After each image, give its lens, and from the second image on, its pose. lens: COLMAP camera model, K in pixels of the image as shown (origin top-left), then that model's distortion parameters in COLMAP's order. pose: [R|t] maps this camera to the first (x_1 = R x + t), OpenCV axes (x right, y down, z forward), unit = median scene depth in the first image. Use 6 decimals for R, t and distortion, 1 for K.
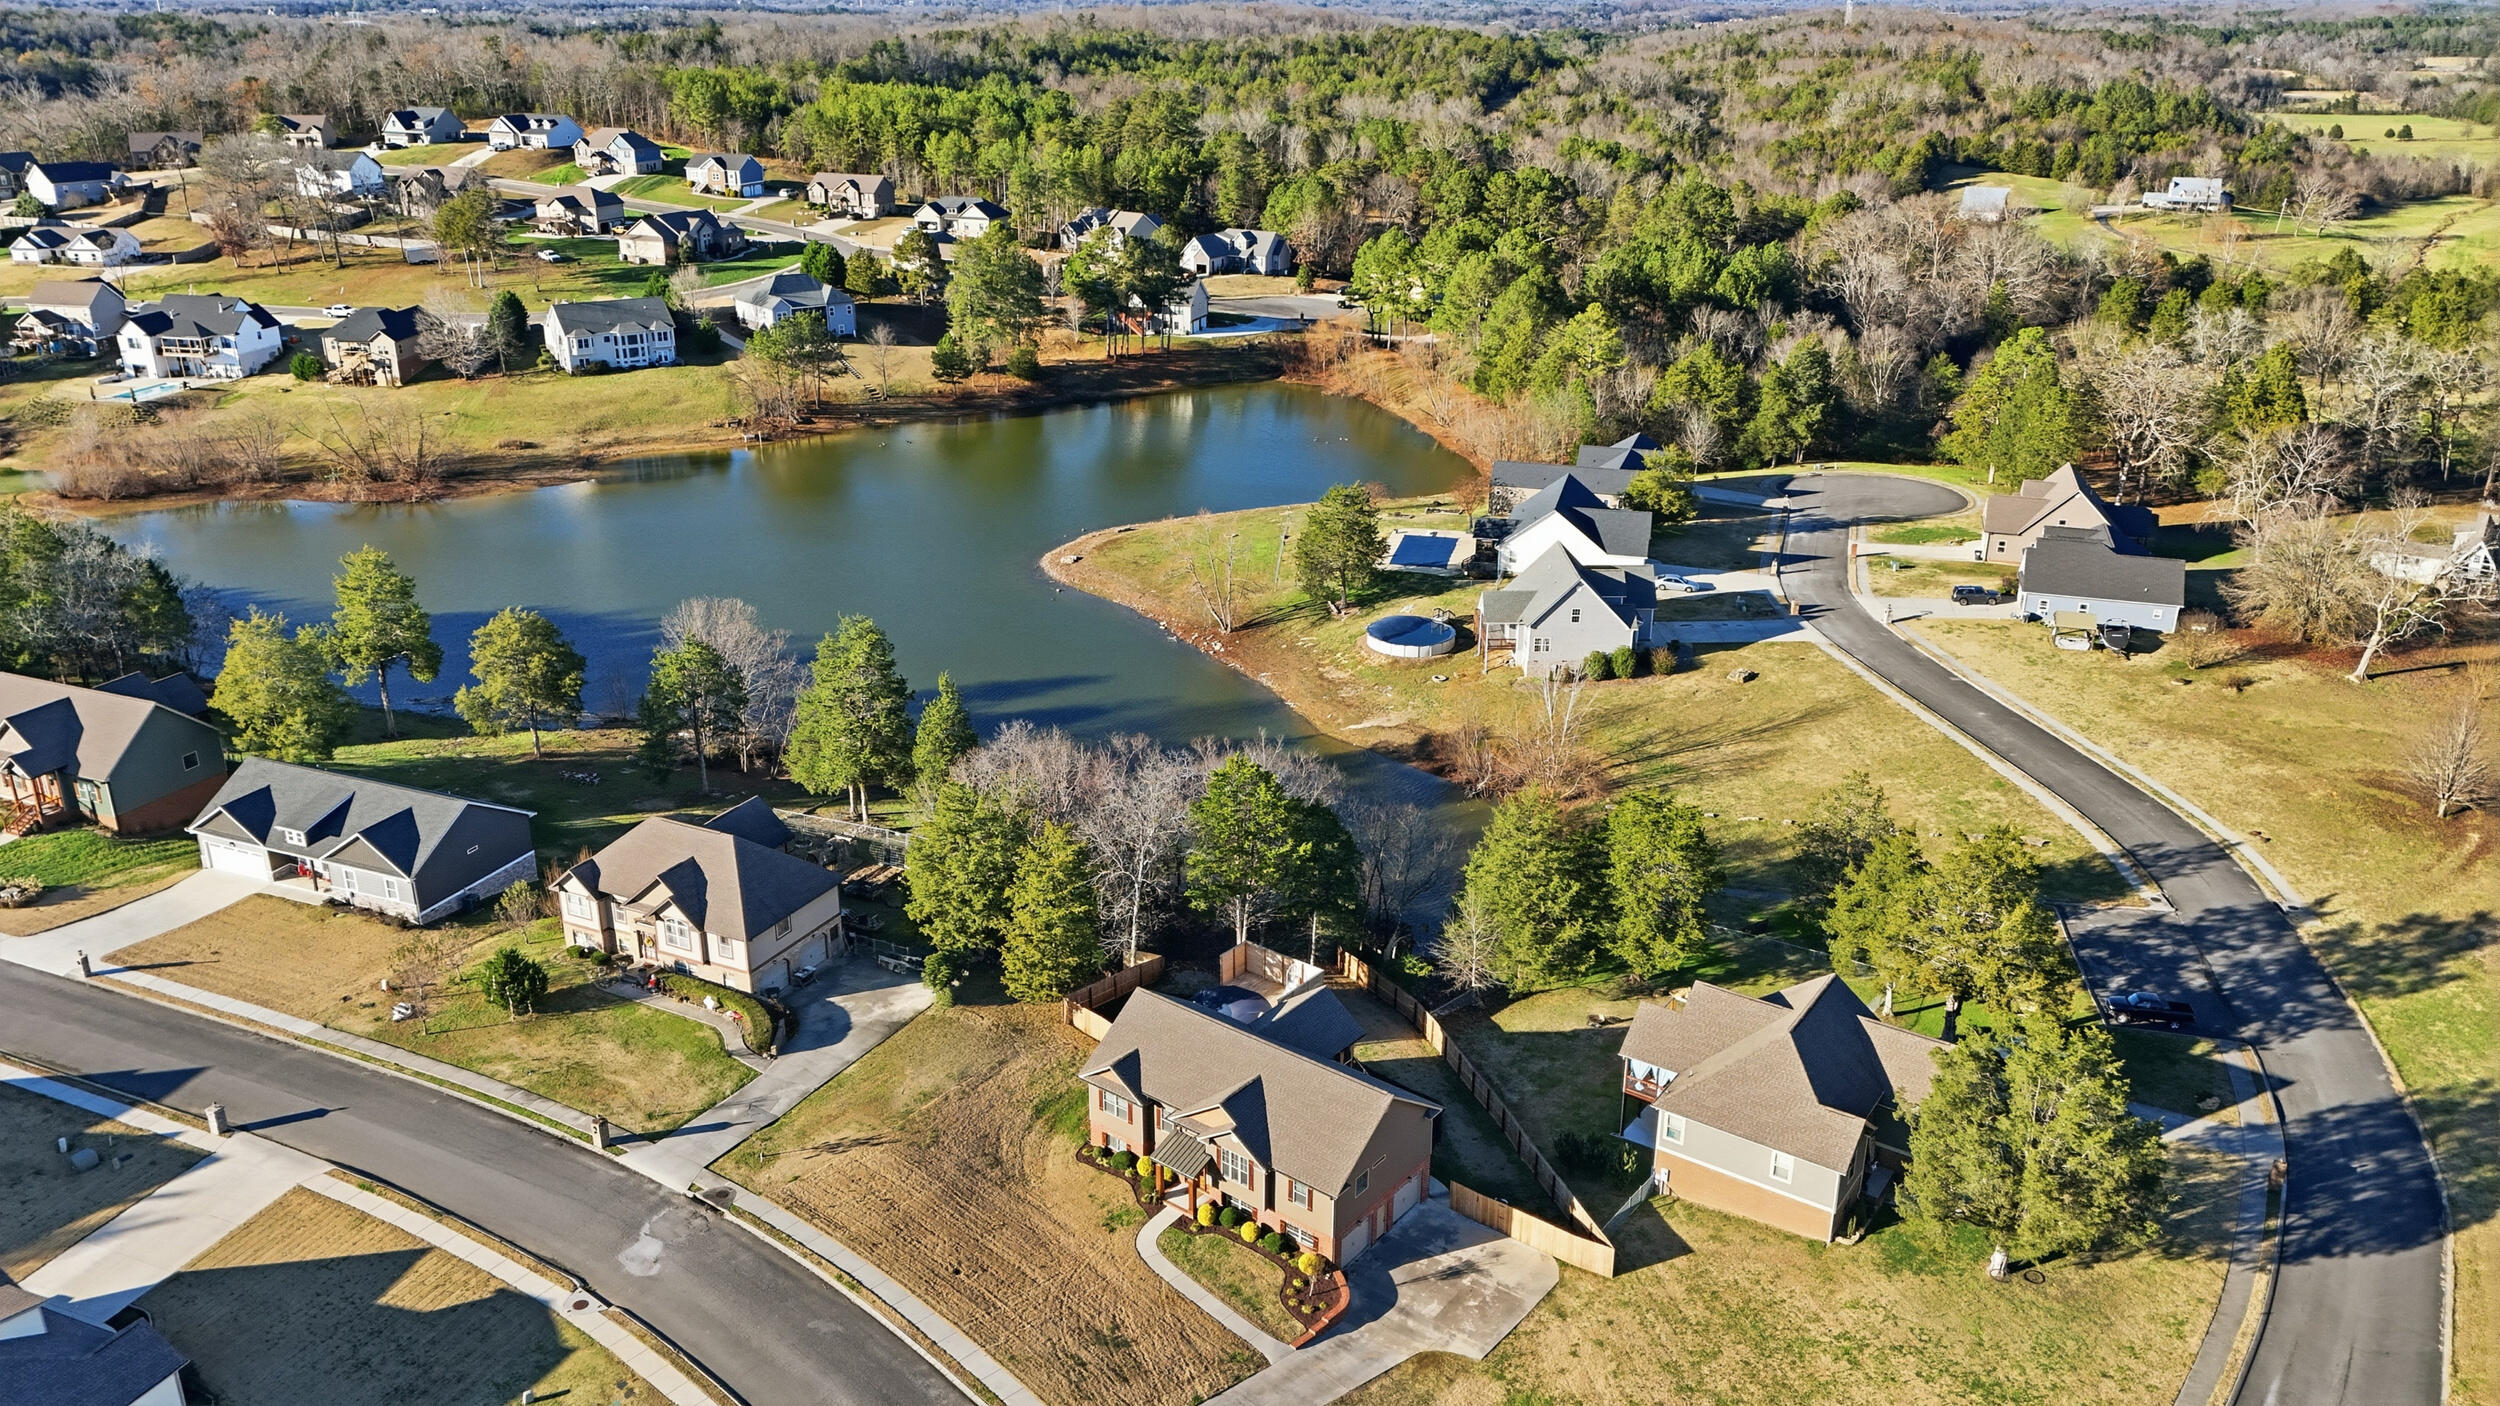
lens RADIAL K [[1835.6, 0, 1260.8], [0, 1835.6, 700.0], [0, 0, 1]] dist [0.067224, -0.062360]
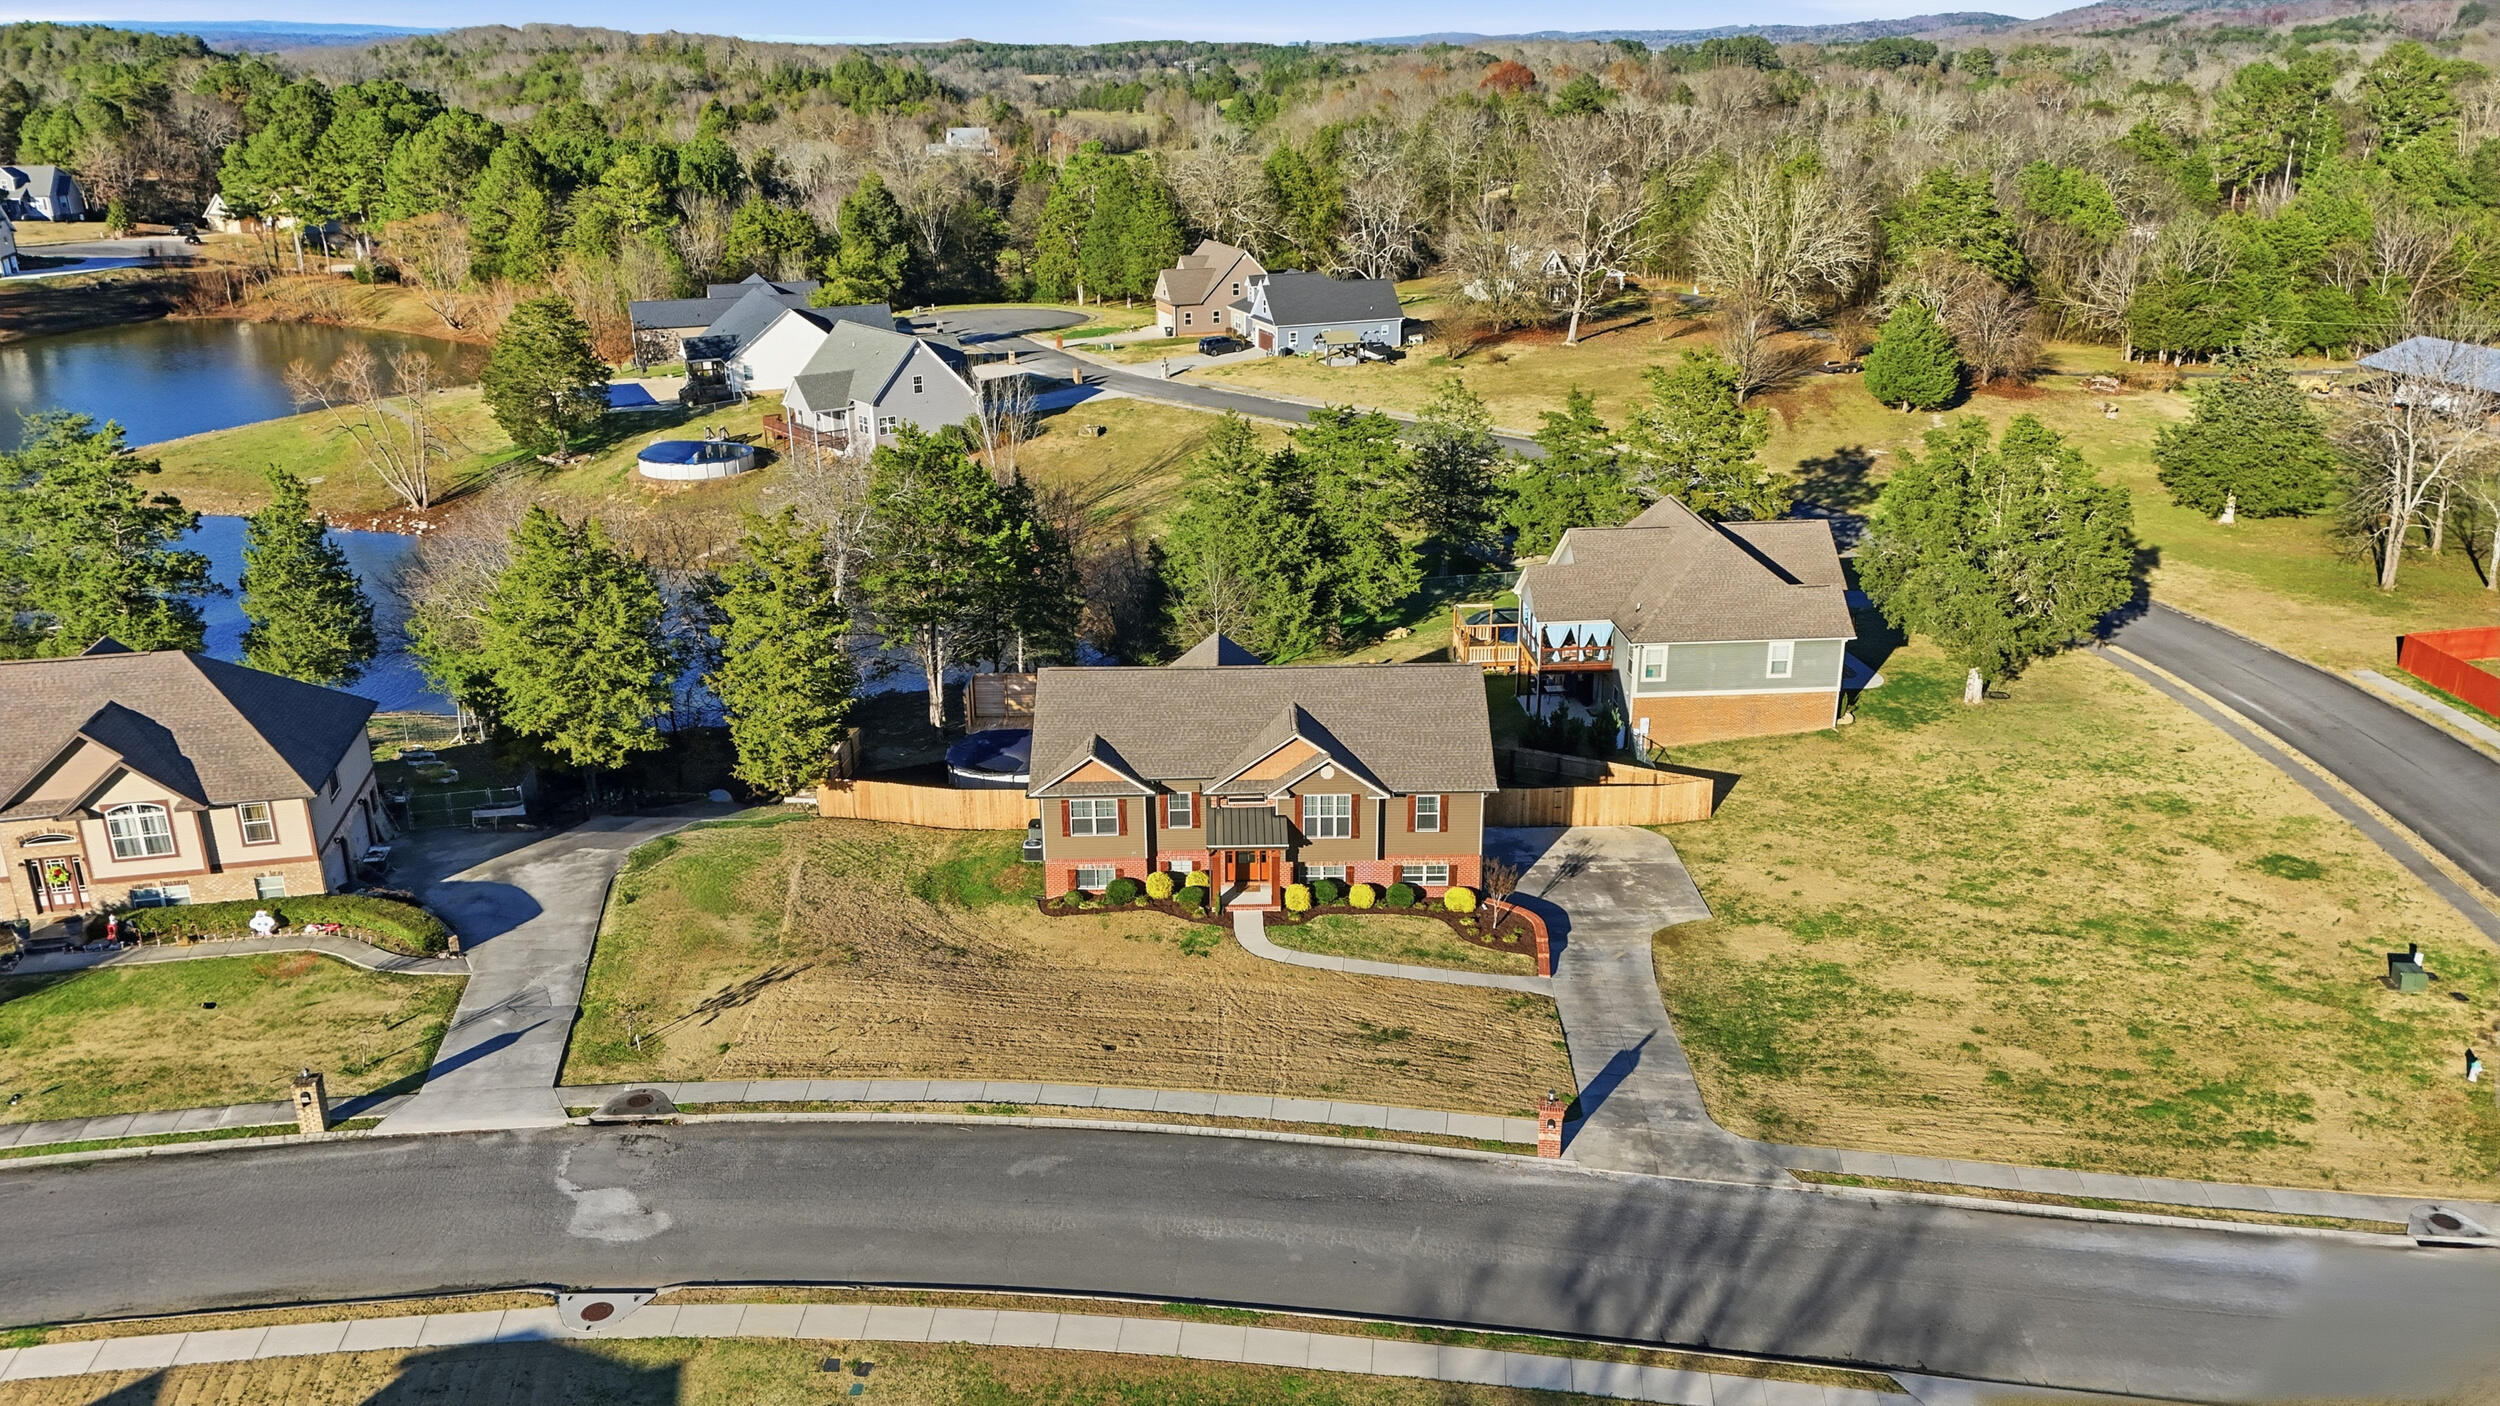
lens RADIAL K [[1835.6, 0, 1260.8], [0, 1835.6, 700.0], [0, 0, 1]] dist [0.067224, -0.062360]
pose [[0.777952, -0.222170, 0.587733, -0.375421], [0.237678, 0.969948, 0.052049, 0.139777], [-0.581635, 0.099199, 0.807379, 0.363737]]
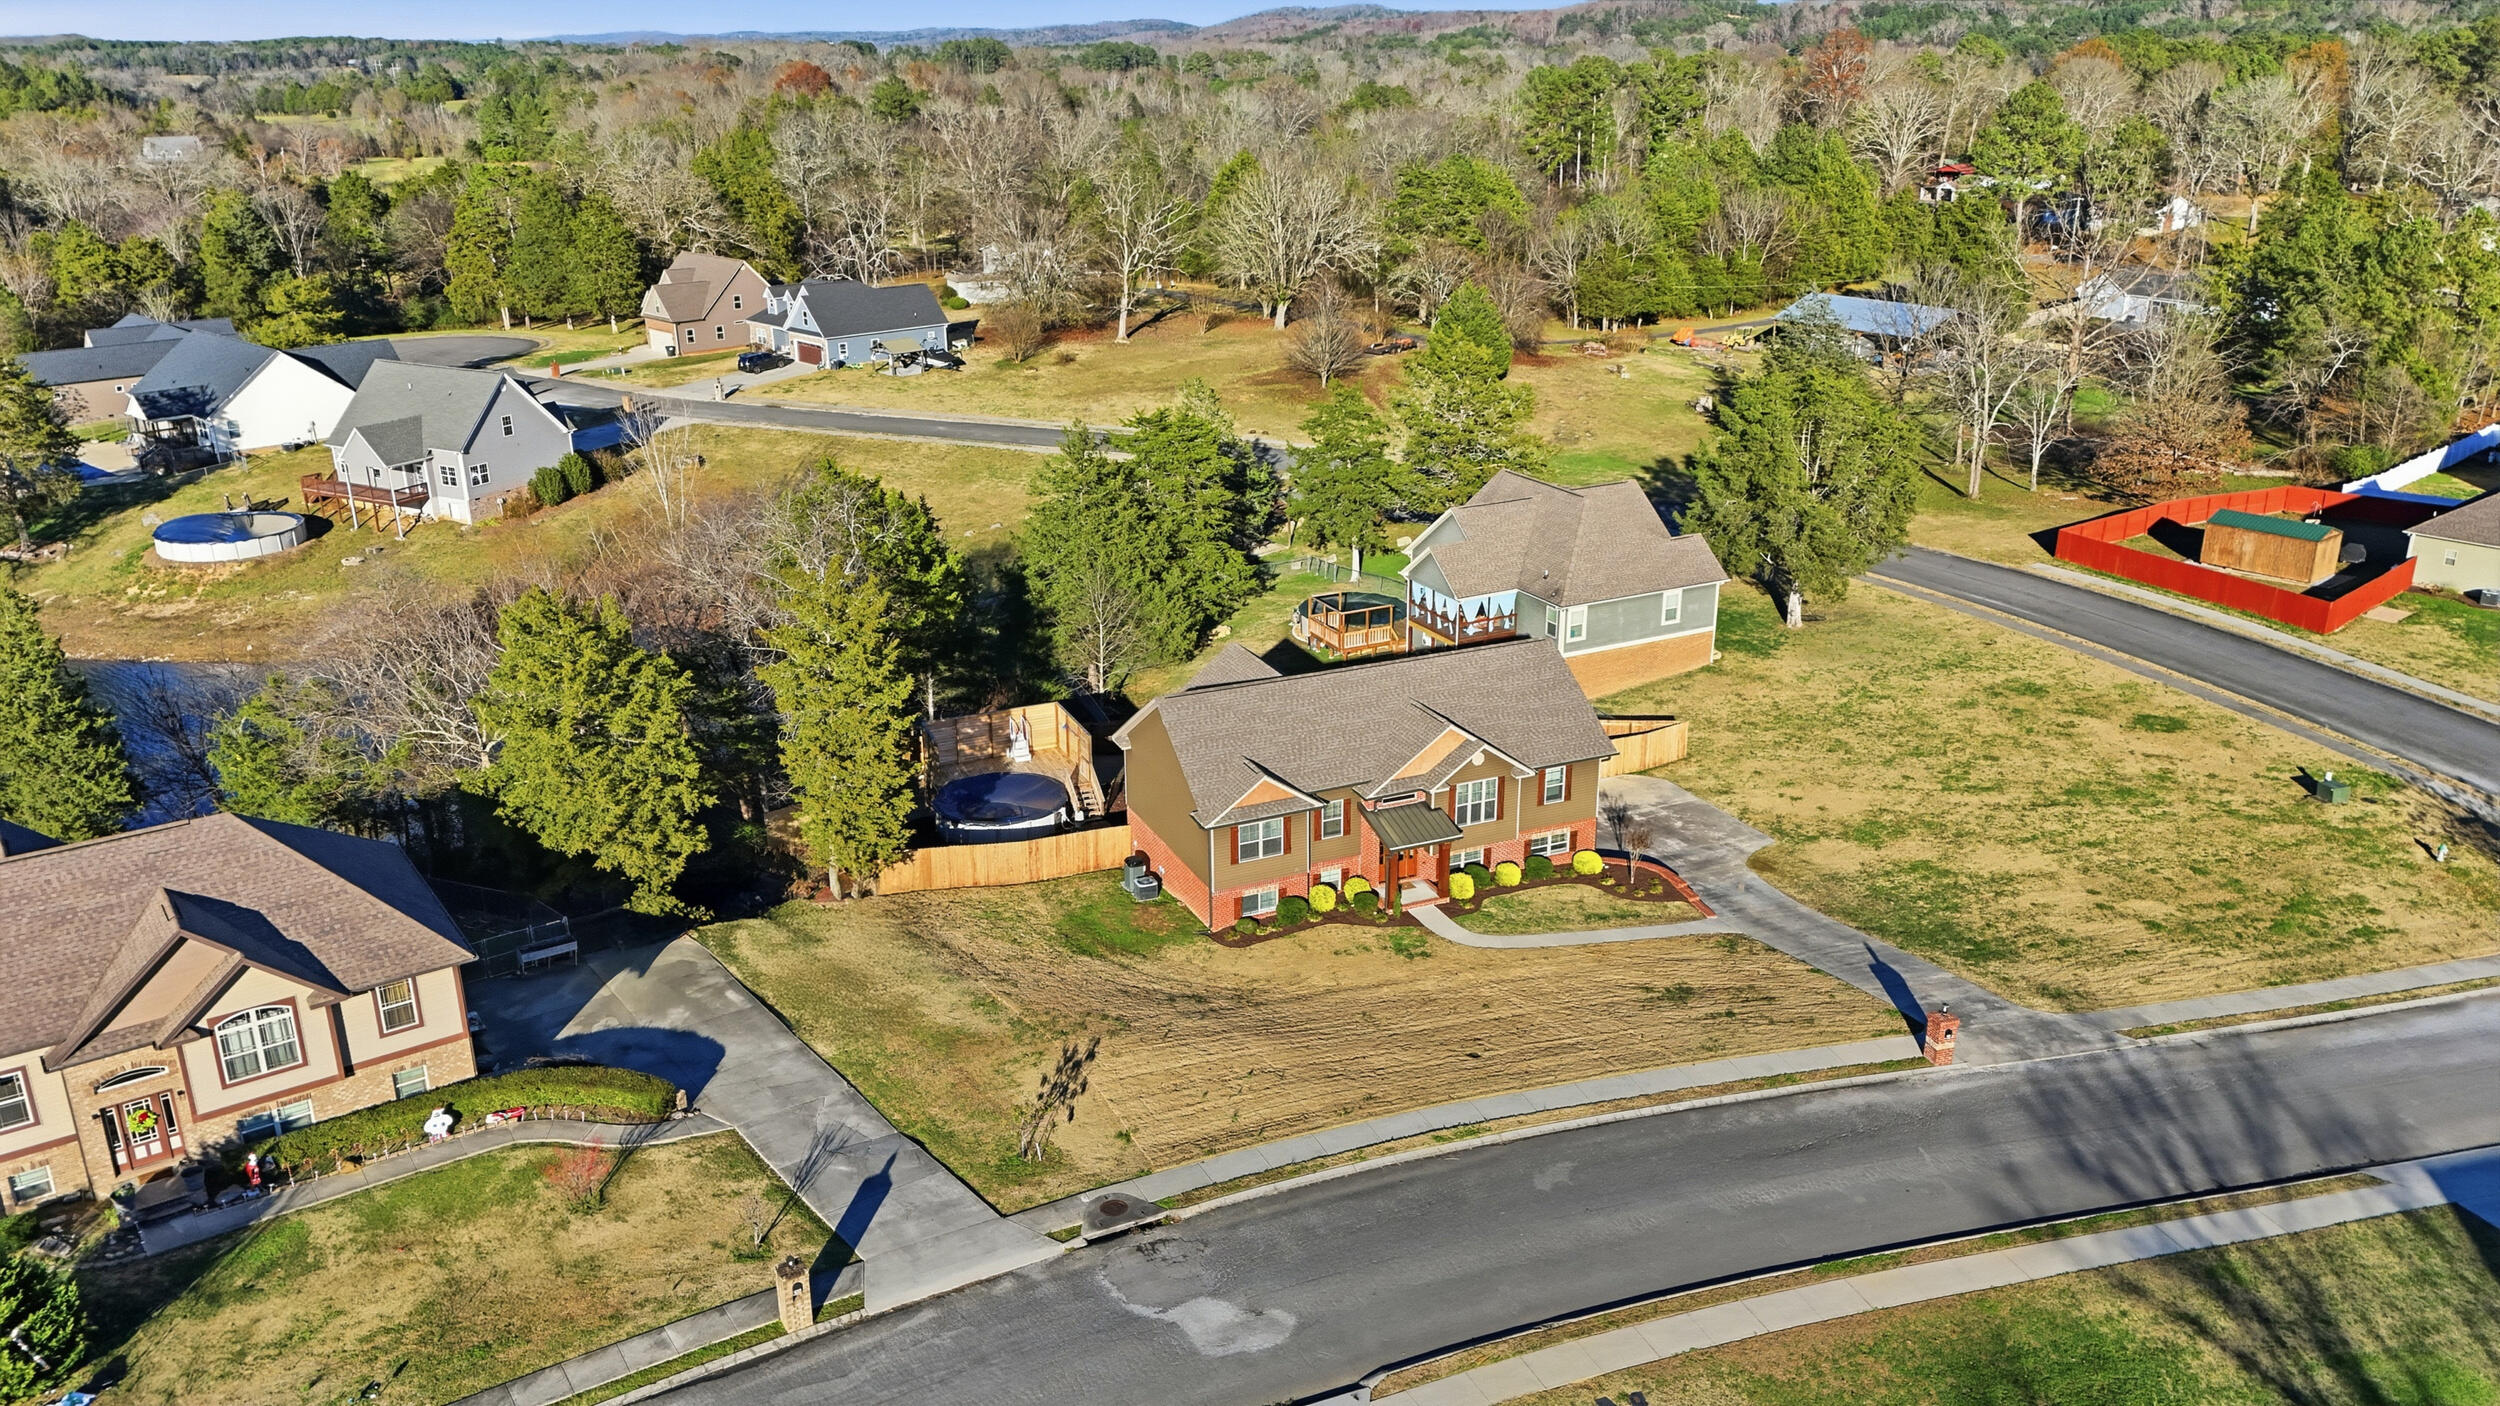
lens RADIAL K [[1835.6, 0, 1260.8], [0, 1835.6, 700.0], [0, 0, 1]] dist [0.067224, -0.062360]
pose [[0.469558, -0.307798, 0.827512, -0.543341], [0.327986, 0.931003, 0.160182, 0.059817], [-0.819720, 0.196197, 0.538114, 0.564575]]
